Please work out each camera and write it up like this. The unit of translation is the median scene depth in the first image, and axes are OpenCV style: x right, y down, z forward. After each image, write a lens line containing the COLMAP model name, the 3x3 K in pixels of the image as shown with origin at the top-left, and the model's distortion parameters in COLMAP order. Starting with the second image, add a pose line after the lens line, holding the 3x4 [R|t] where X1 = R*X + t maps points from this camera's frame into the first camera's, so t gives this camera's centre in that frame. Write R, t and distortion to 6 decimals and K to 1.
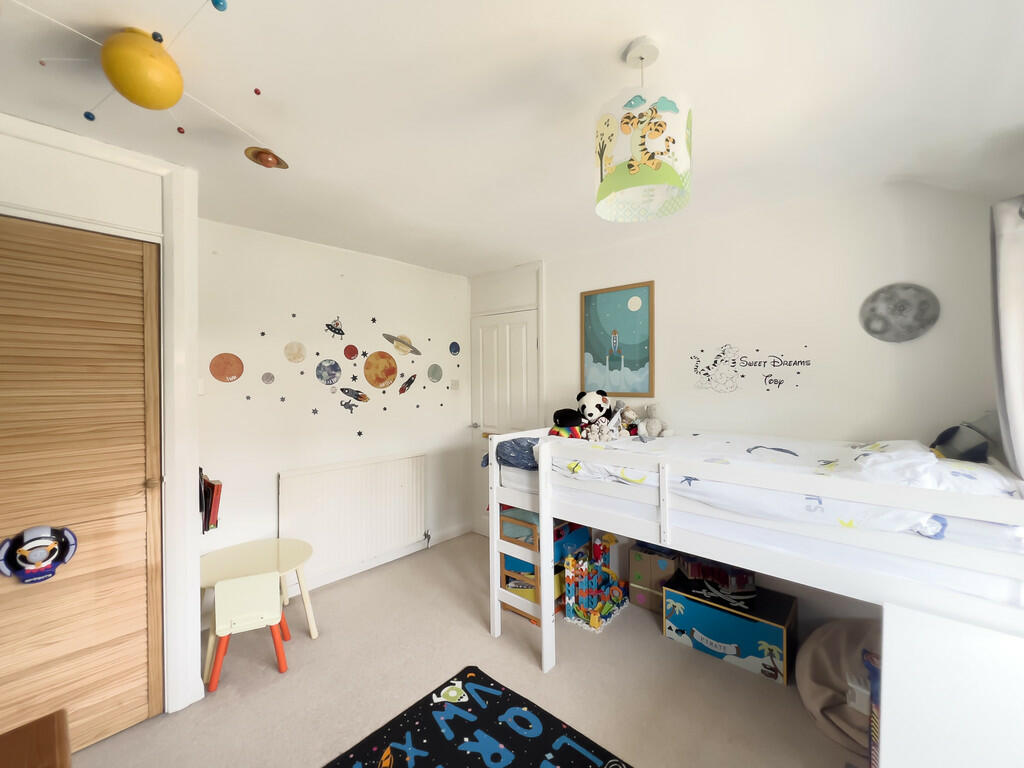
lens RADIAL K [[410.6, 0, 508.2], [0, 410.6, 379.8], [0, 0, 1]] dist [-0.001145, -0.000426]
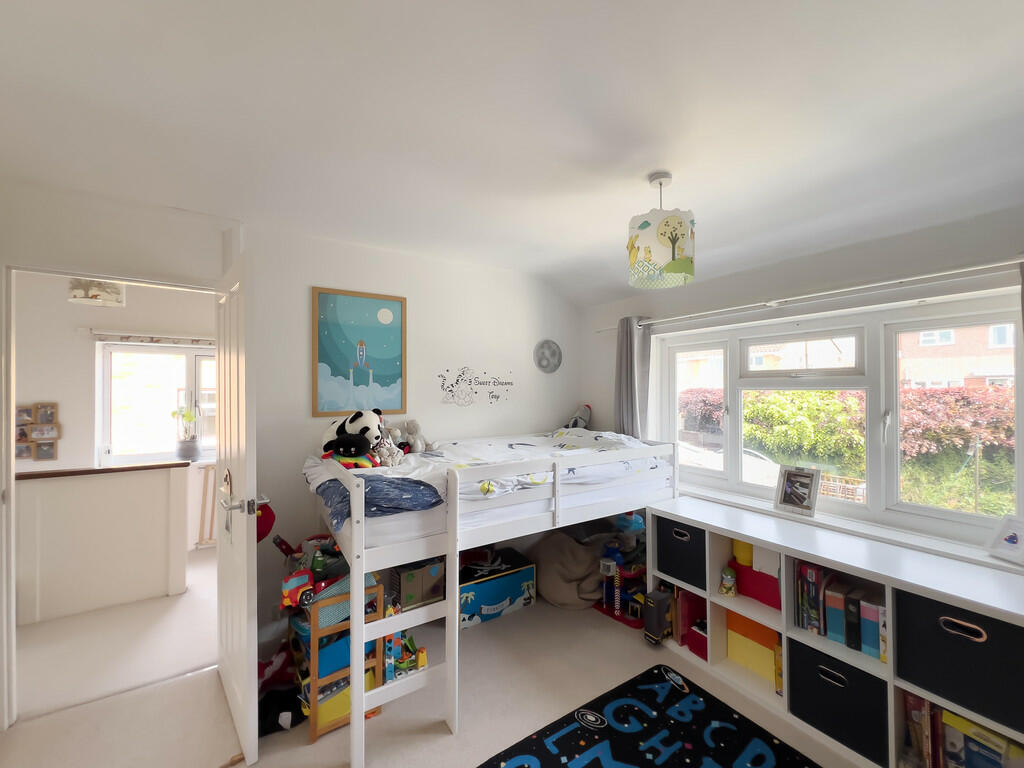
lens RADIAL K [[410.6, 0, 506.5], [0, 410.6, 387.2], [0, 0, 1]] dist [-0.001145, -0.000426]
pose [[0.276198, 0.009327, 0.961056, -0.671394], [0.002703, 0.999941, -0.010481, -0.012816], [-0.961097, 0.005492, 0.276157, 0.598606]]
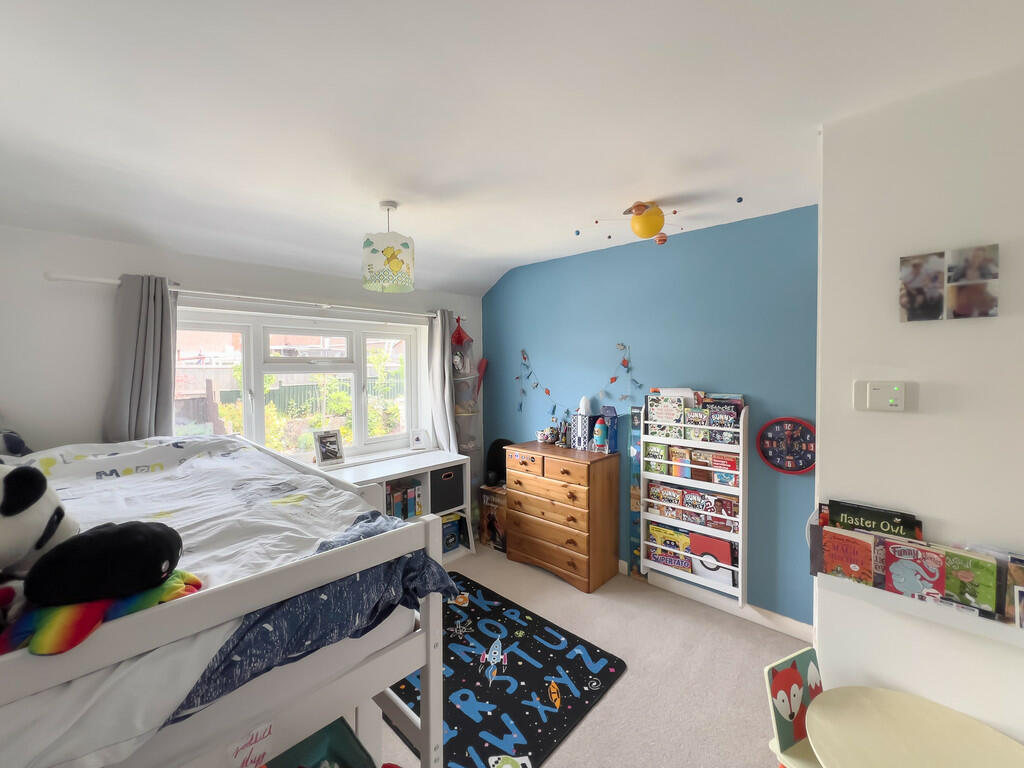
lens RADIAL K [[410.6, 0, 515.8], [0, 410.6, 366.6], [0, 0, 1]] dist [-0.001145, -0.000426]
pose [[-0.999784, 0.010986, 0.017657, -0.147447], [0.011088, 0.999922, 0.005712, -0.036858], [-0.017593, 0.005906, -0.999828, 1.526018]]
